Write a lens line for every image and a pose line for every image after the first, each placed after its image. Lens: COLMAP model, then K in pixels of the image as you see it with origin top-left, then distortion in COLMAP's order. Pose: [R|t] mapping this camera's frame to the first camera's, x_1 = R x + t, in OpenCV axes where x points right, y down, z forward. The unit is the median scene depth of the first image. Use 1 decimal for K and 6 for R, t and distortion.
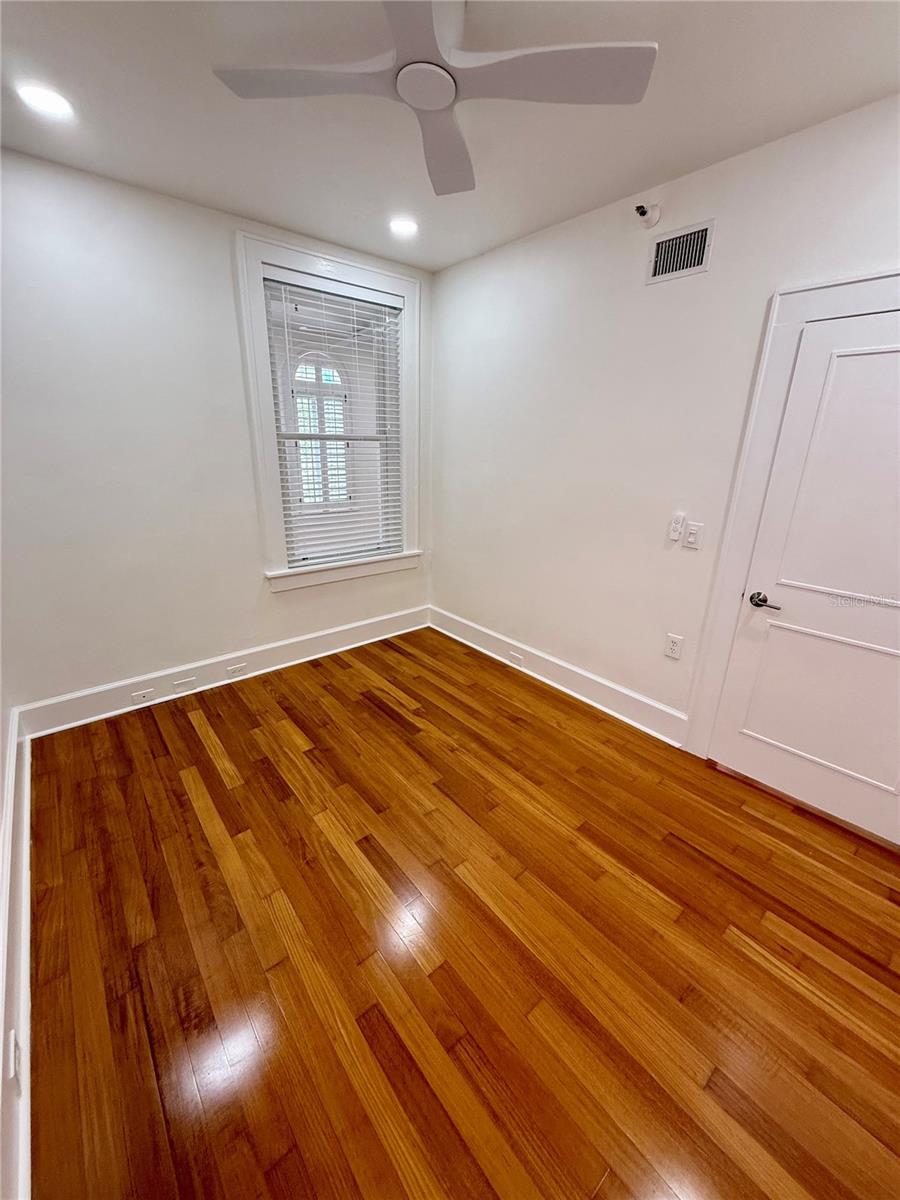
lens RADIAL K [[477.1, 0, 451.7], [0, 477.1, 597.0], [0, 0, 1]] dist [-0.000782, 0.000144]
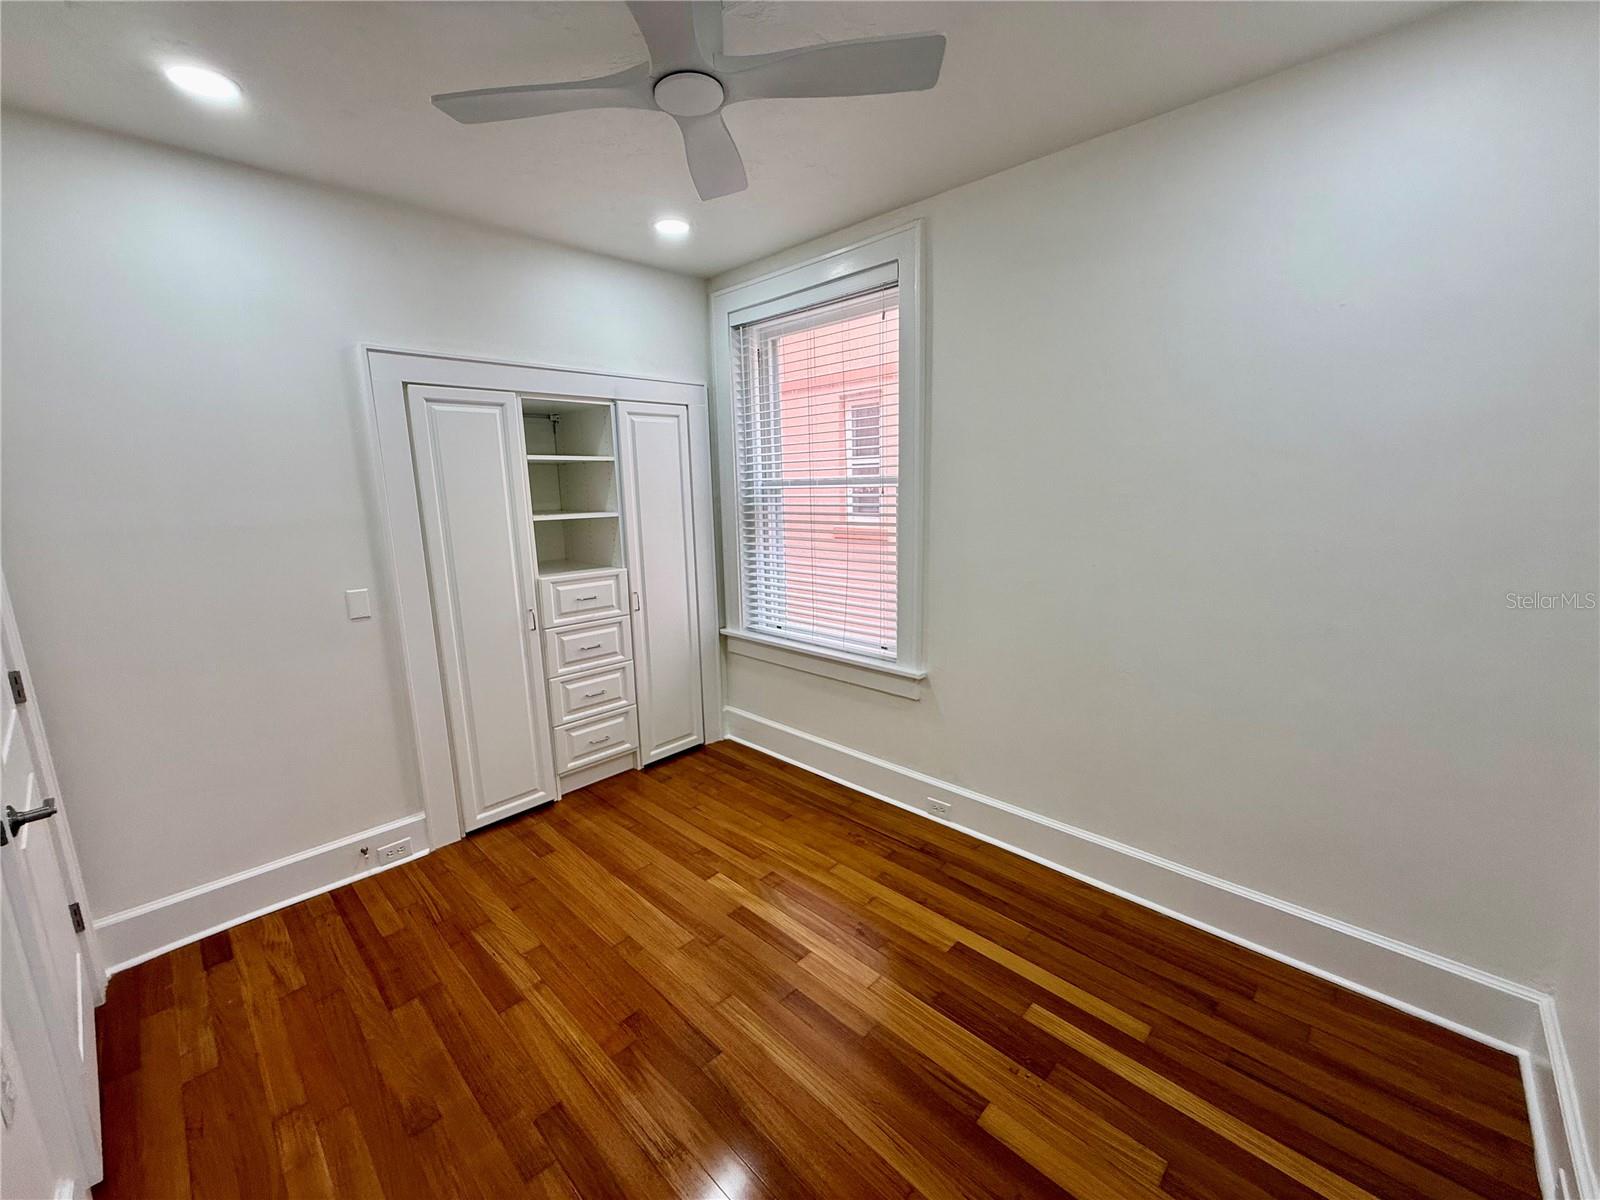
lens RADIAL K [[636.1, 0, 793.1], [0, 636.1, 598.4], [0, 0, 1]] dist [-0.000782, 0.000144]
pose [[-0.995610, 0.019457, -0.091552, -0.056873], [-0.026314, 0.880512, 0.473293, -0.412151], [0.089821, 0.473624, -0.876135, 1.234398]]
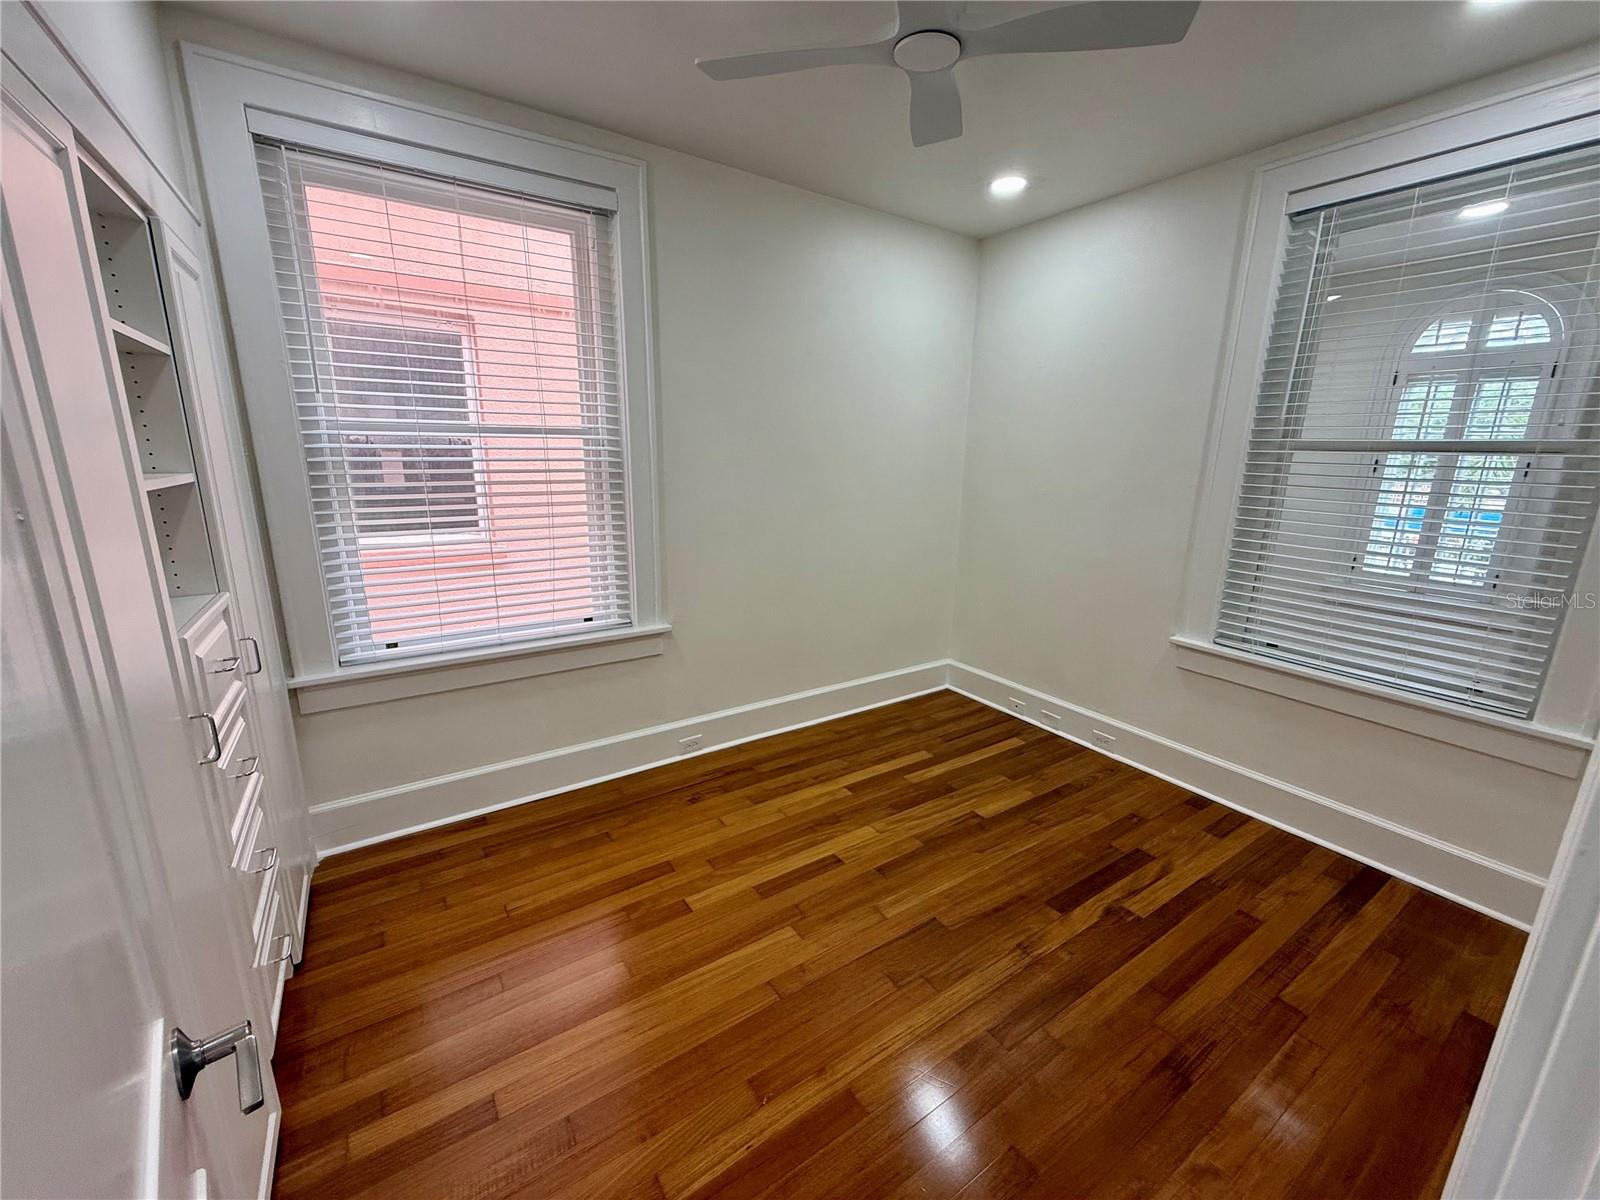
lens RADIAL K [[645.5, 0, 798.1], [0, 645.5, 584.0], [0, 0, 1]] dist [0.001842, 0.000207]
pose [[-0.110857, 0.185201, -0.976428, 0.704585], [-0.328988, 0.920253, 0.211897, -0.167280], [0.937804, 0.344724, -0.041088, 0.588060]]
